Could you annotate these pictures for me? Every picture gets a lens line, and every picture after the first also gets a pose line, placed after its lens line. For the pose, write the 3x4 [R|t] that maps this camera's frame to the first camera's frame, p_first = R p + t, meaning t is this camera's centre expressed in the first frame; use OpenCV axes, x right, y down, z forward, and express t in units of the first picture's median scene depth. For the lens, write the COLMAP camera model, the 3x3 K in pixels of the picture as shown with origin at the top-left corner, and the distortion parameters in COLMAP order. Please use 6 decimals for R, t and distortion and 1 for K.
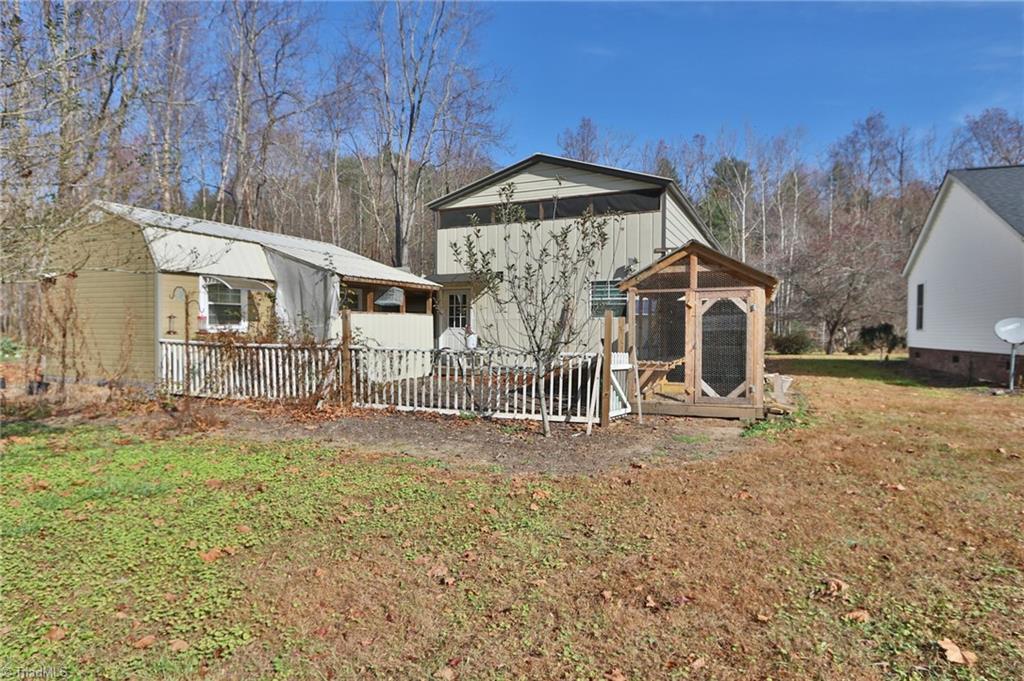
lens RADIAL K [[603.2, 0, 512.0], [0, 603.2, 340.5], [0, 0, 1]] dist [-0.004052, -0.000733]
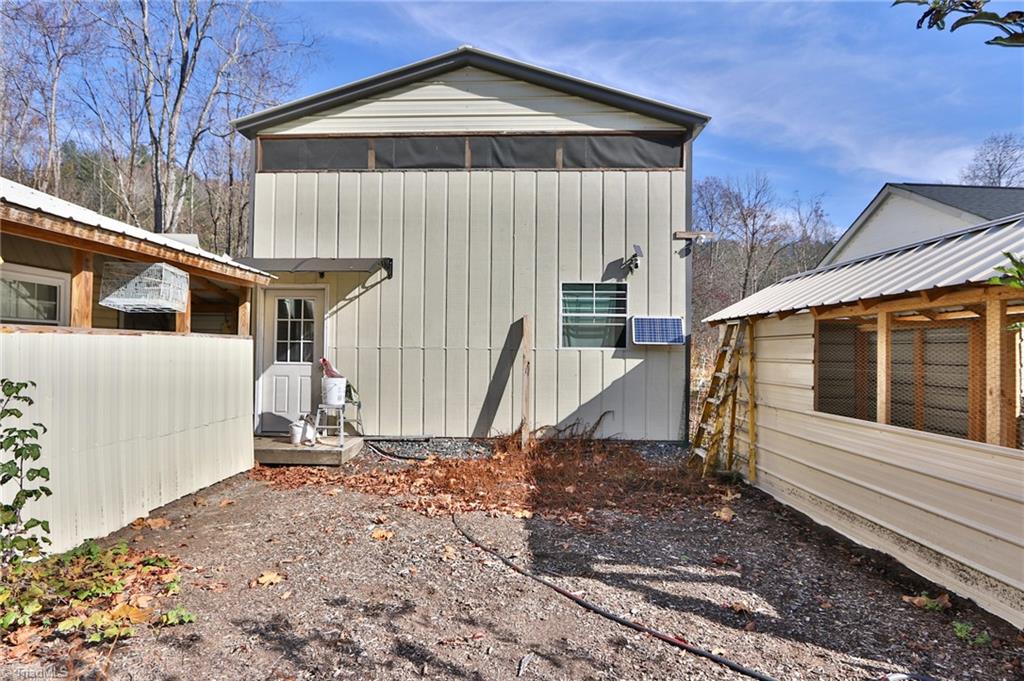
lens RADIAL K [[552.8, 0, 512.0], [0, 552.8, 340.5], [0, 0, 1]] dist [-0.010723, -0.000545]
pose [[0.923383, 0.013603, 0.383640, -0.102937], [-0.000010, 0.999373, -0.035411, -0.023779], [-0.383881, 0.032694, 0.922804, 0.498405]]
